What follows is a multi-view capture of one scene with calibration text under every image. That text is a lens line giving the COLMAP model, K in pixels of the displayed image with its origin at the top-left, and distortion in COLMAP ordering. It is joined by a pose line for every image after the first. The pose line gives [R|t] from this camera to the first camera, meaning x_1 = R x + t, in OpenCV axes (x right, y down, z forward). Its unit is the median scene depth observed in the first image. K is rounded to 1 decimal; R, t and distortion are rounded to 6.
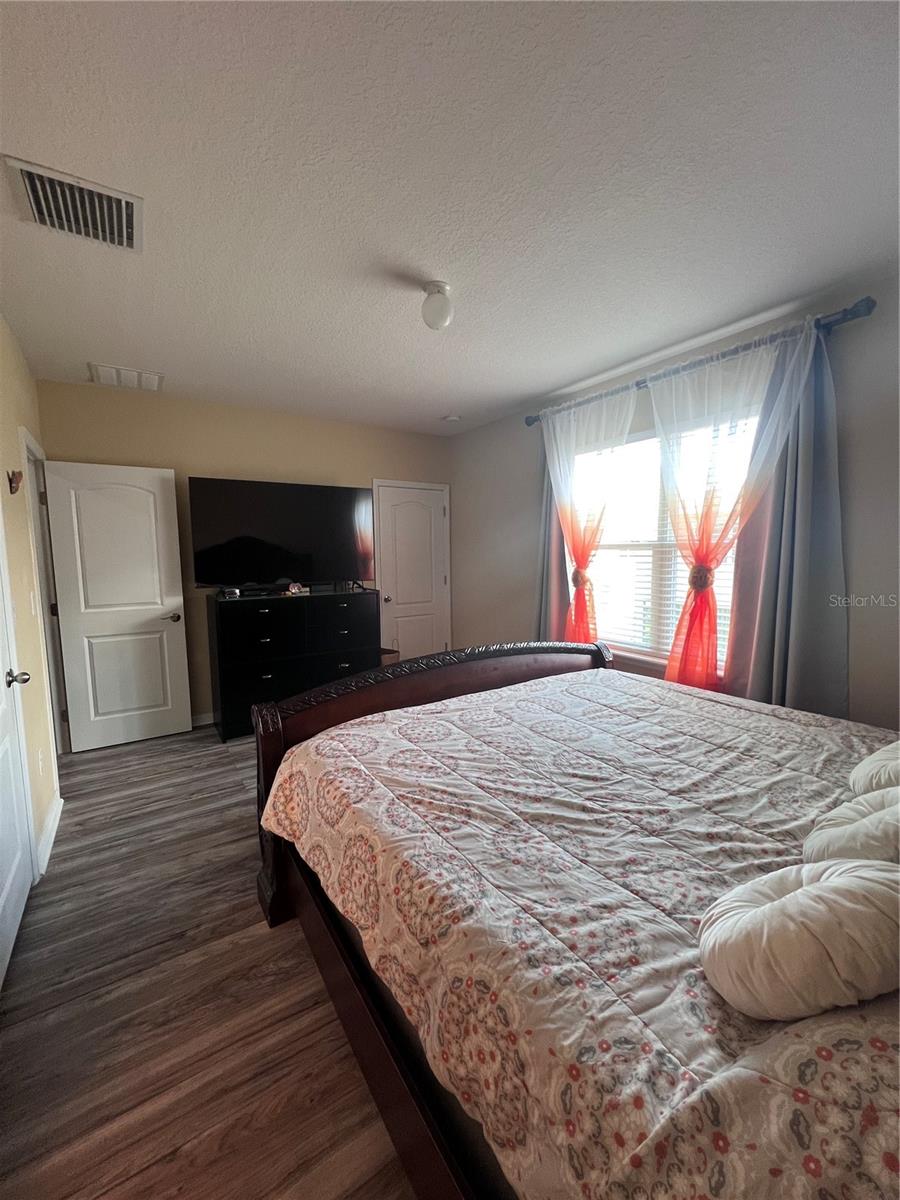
lens RADIAL K [[479.2, 0, 451.9], [0, 479.2, 602.1], [0, 0, 1]] dist [0.002641, -0.000066]
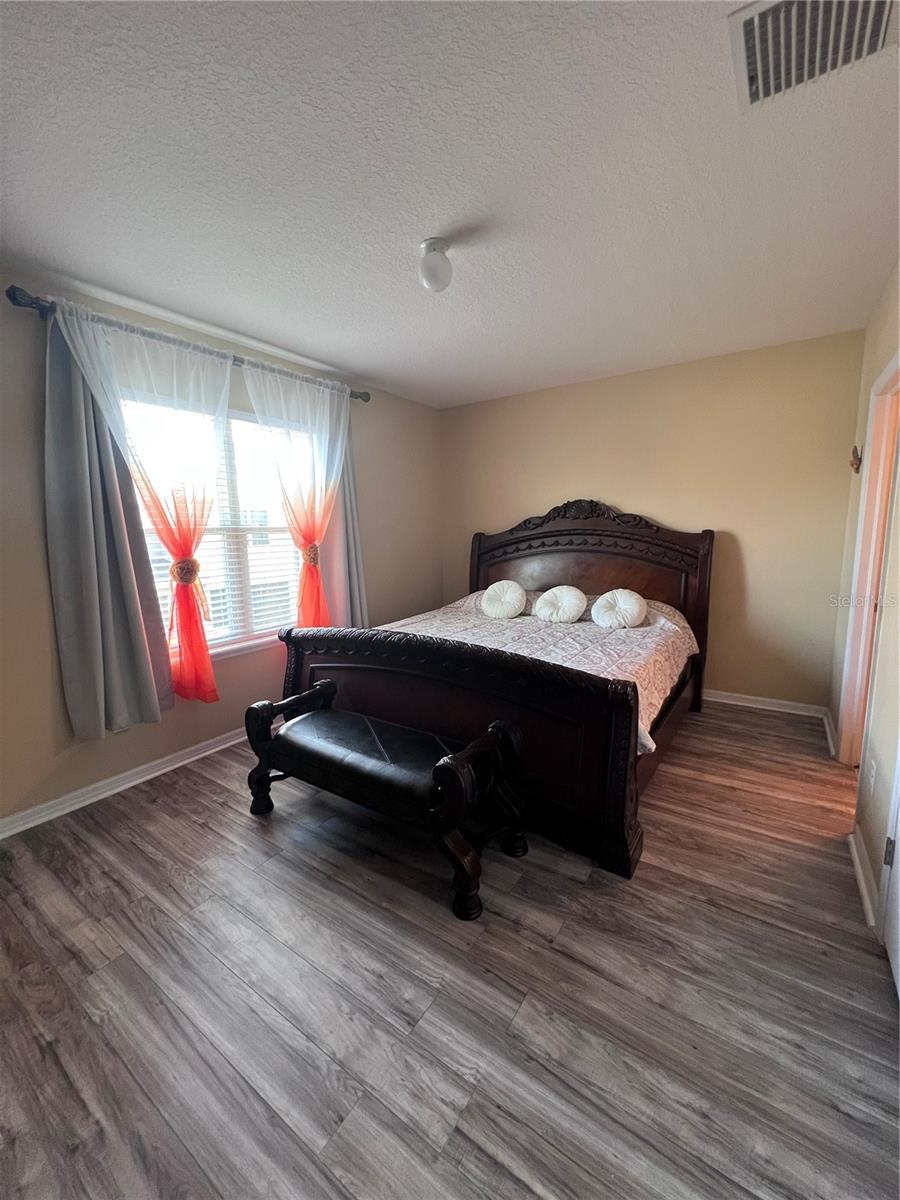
lens RADIAL K [[479.2, 0, 454.9], [0, 479.2, 603.0], [0, 0, 1]] dist [0.002641, -0.000066]
pose [[-0.378068, -0.129056, 0.916738, -0.980039], [0.130755, 0.972866, 0.190881, -0.145951], [-0.916498, 0.192034, -0.350934, 1.405350]]
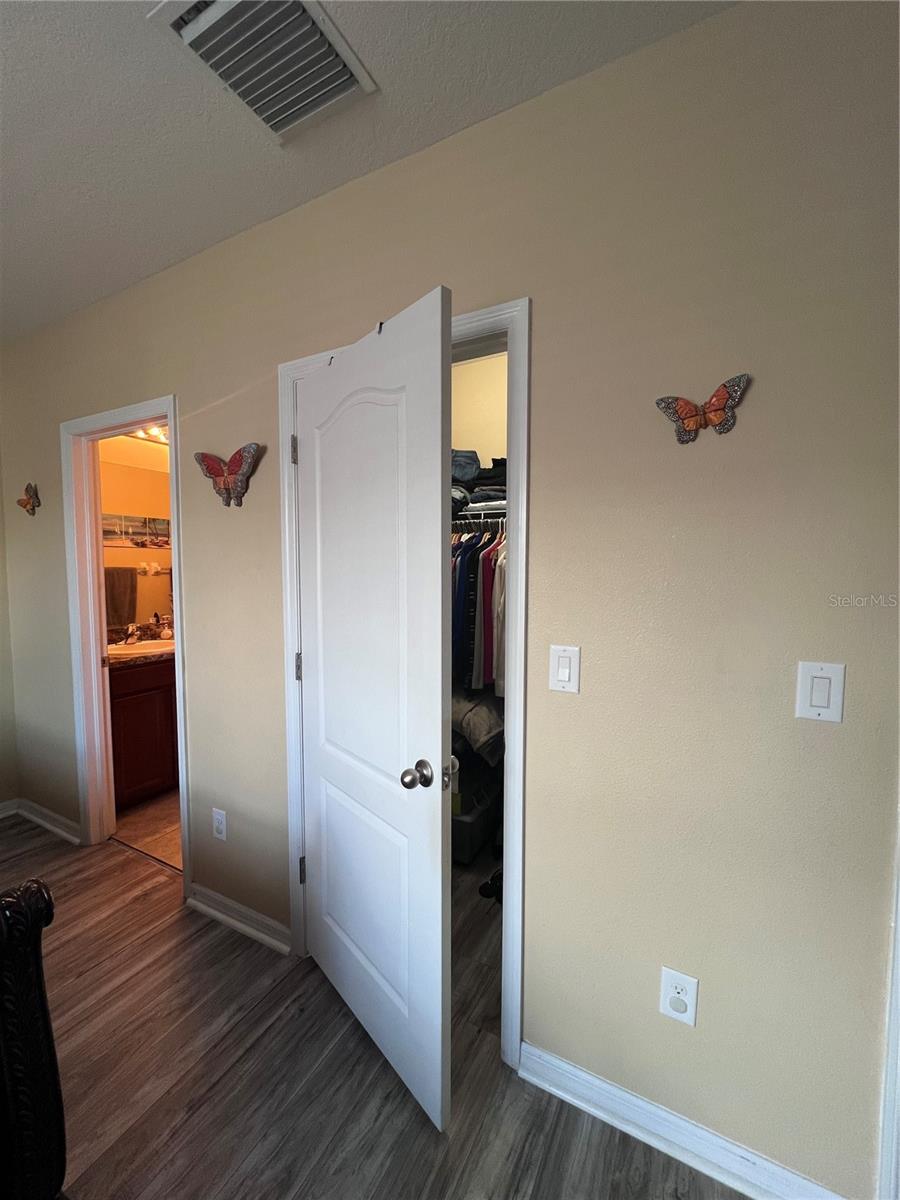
lens RADIAL K [[483.2, 0, 450.9], [0, 483.2, 596.7], [0, 0, 1]] dist [0.000535, 0.000069]
pose [[-0.882141, 0.031254, -0.469947, -0.477572], [-0.051983, 0.985239, 0.163100, -0.145565], [0.468108, 0.168306, -0.867495, 1.357353]]
